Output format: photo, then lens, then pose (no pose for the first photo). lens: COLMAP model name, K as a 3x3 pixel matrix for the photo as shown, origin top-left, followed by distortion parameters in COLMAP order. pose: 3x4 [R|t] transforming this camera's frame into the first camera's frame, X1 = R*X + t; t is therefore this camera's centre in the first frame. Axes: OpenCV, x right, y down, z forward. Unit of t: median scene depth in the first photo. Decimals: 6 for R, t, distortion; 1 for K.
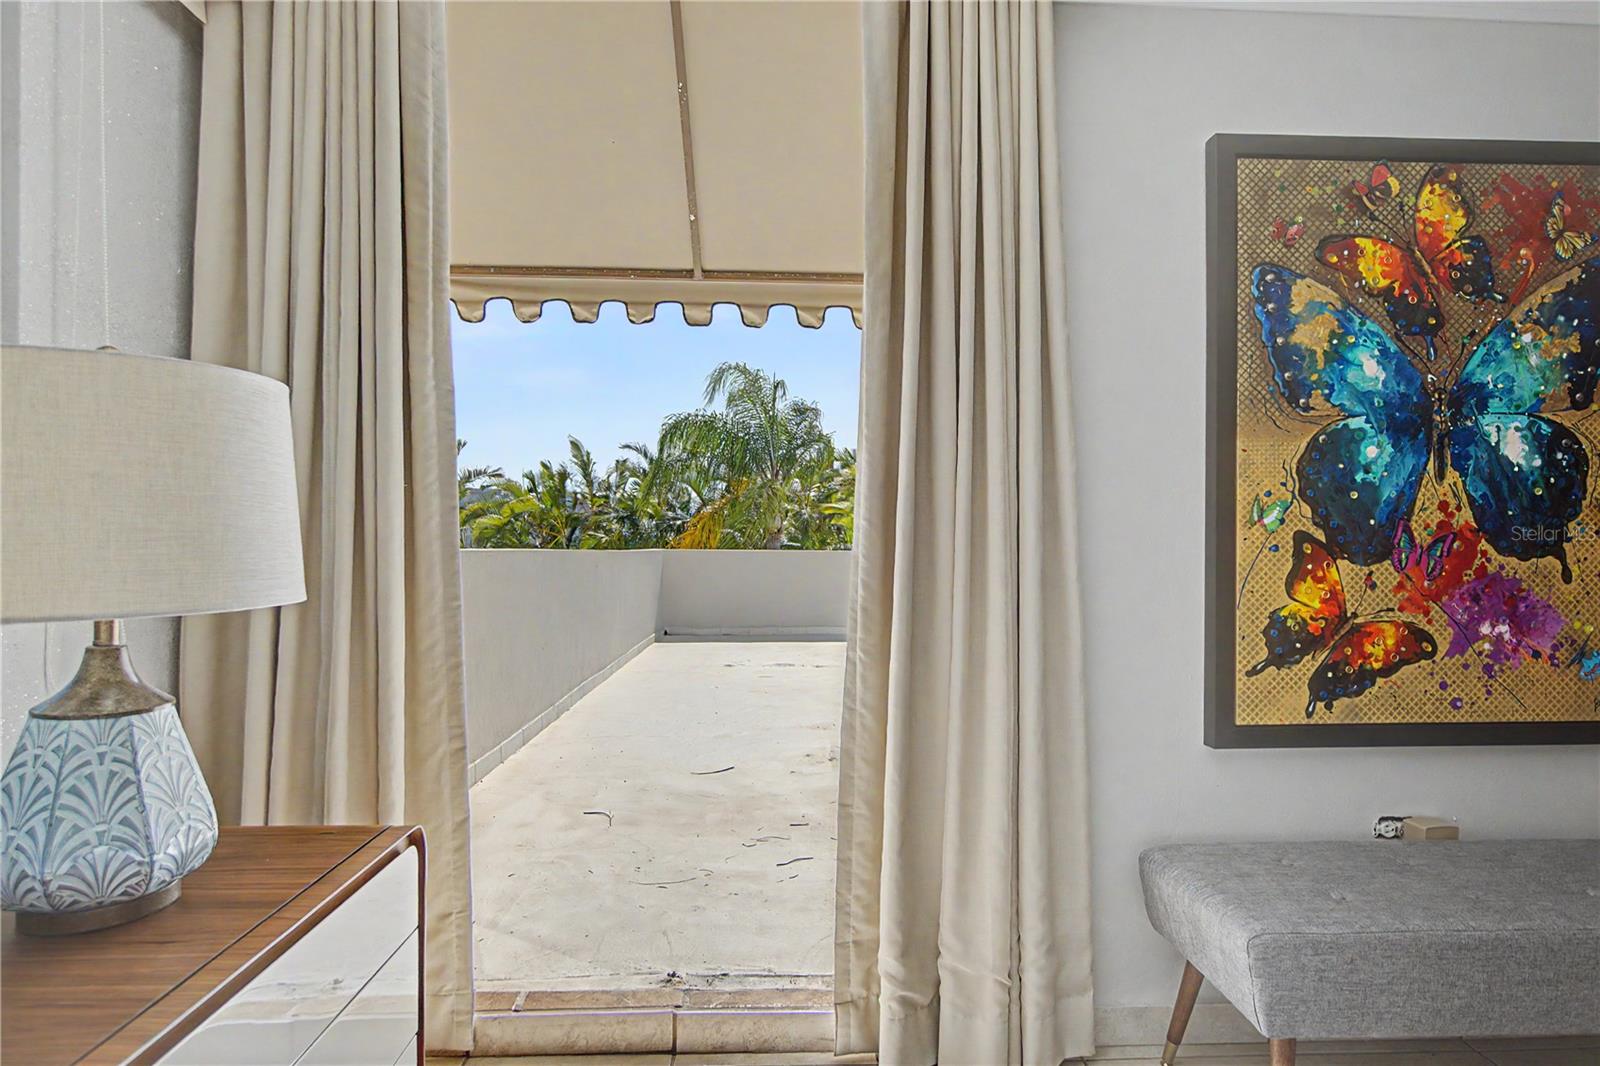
lens RADIAL K [[859.3, 0, 802.8], [0, 859.3, 543.8], [0, 0, 1]] dist [0.003114, 0.000062]
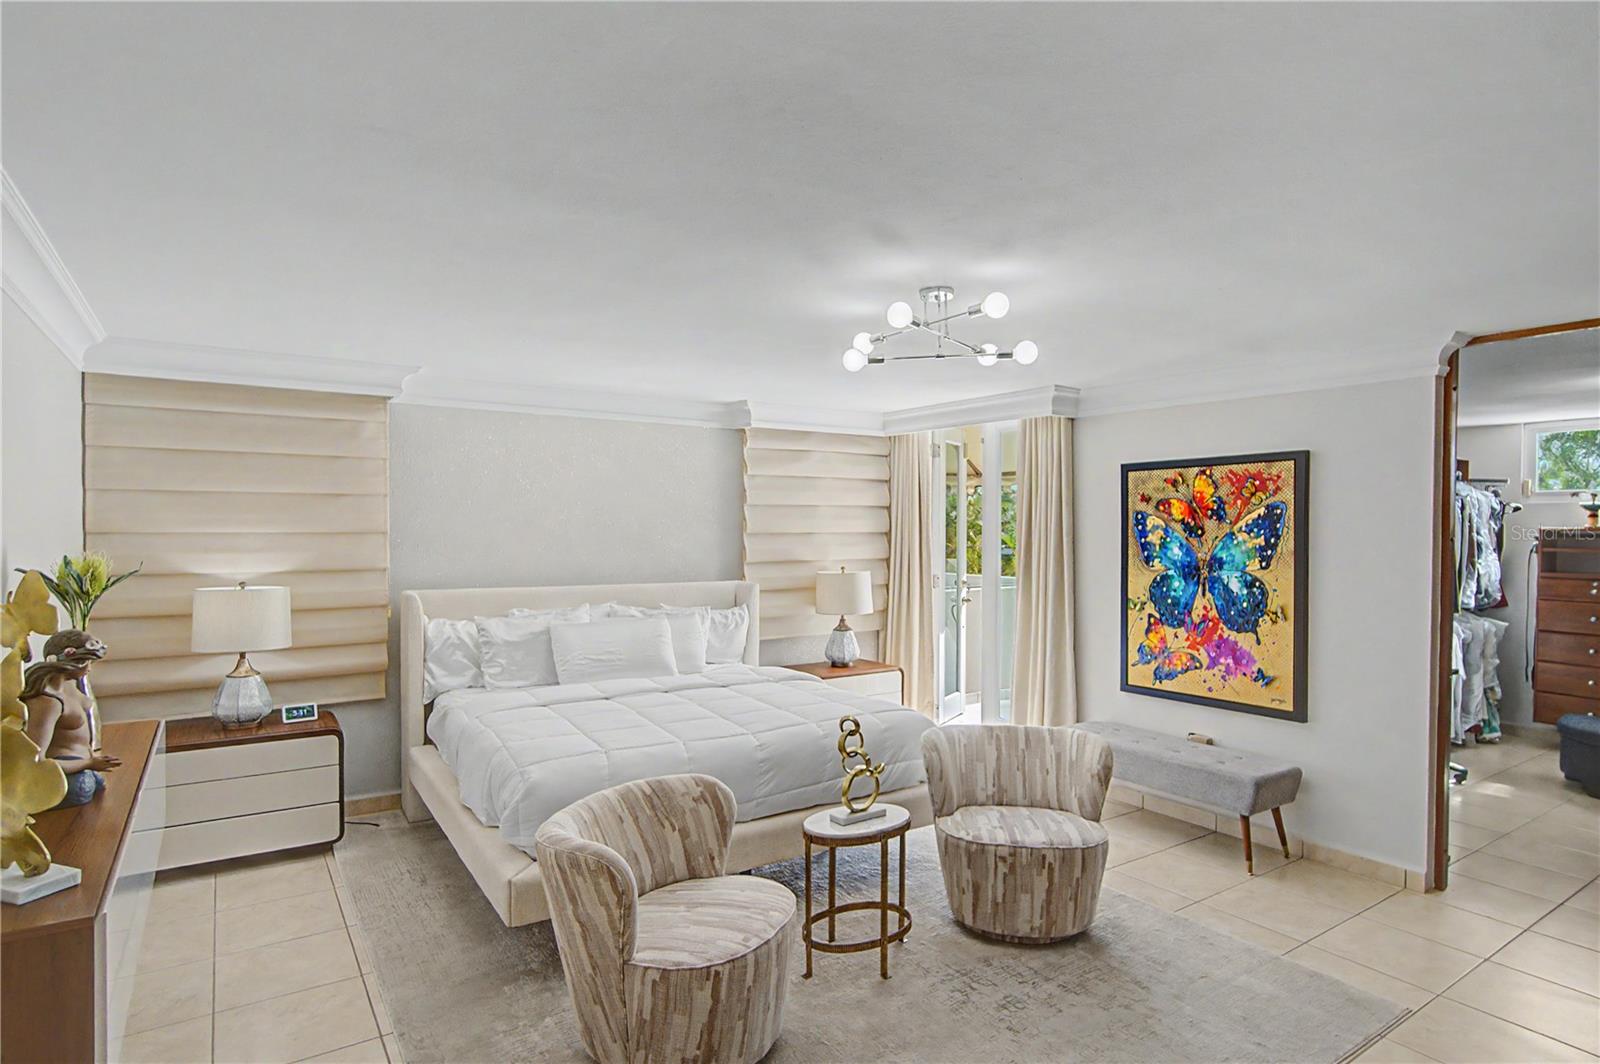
lens RADIAL K [[859.3, 0, 801.8], [0, 859.3, 534.6], [0, 0, 1]] dist [0.003114, 0.000062]
pose [[0.527218, 0.002426, -0.849727, 2.214663], [0.003215, 0.999983, 0.004850, -0.266973], [0.849724, -0.005288, 0.527201, -1.255444]]
